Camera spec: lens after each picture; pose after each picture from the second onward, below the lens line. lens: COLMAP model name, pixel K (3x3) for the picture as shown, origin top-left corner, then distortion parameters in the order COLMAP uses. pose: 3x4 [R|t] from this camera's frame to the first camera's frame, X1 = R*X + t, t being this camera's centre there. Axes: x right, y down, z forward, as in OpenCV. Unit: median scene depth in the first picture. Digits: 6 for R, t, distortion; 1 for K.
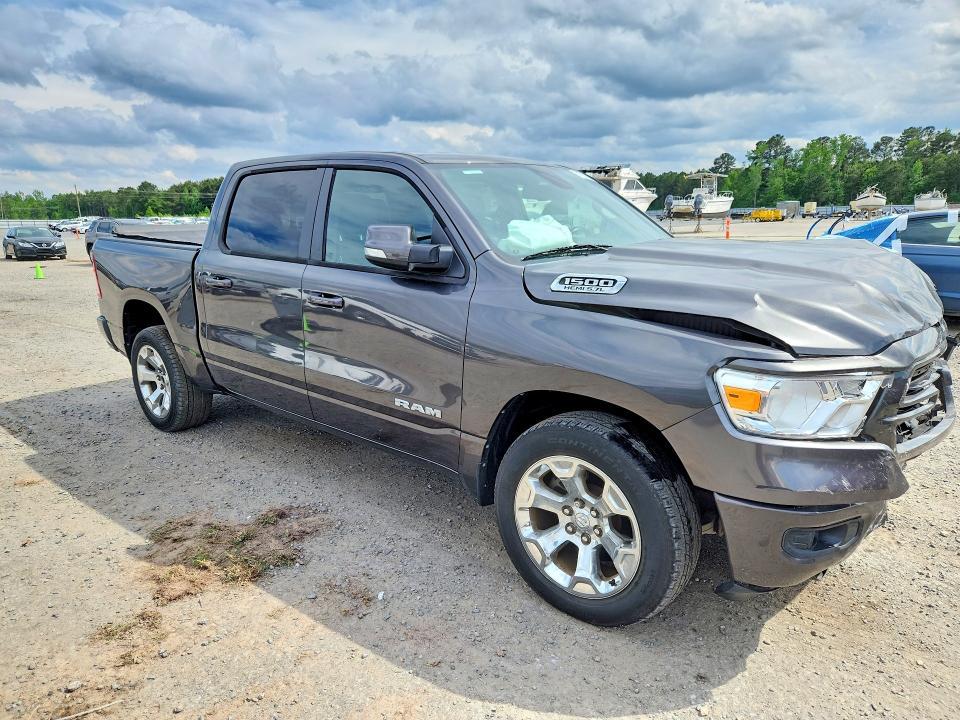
lens RADIAL K [[754.4, 0, 480.0], [0, 754.4, 360.0], [0, 0, 1]] dist [0.007991, 0.008467]
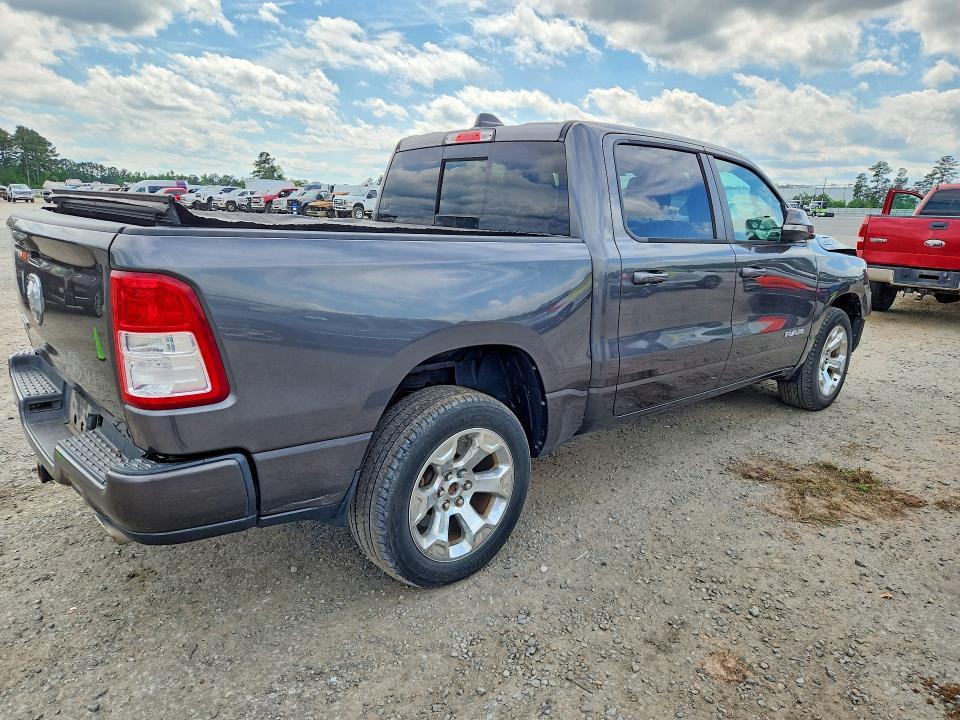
lens RADIAL K [[754.4, 0, 480.0], [0, 754.4, 360.0], [0, 0, 1]] dist [0.007991, 0.008467]
pose [[0.009785, -0.193066, 0.981137, -1.241457], [0.193329, 0.963036, 0.187576, -0.219774], [-0.981085, 0.187847, 0.046748, 1.243321]]
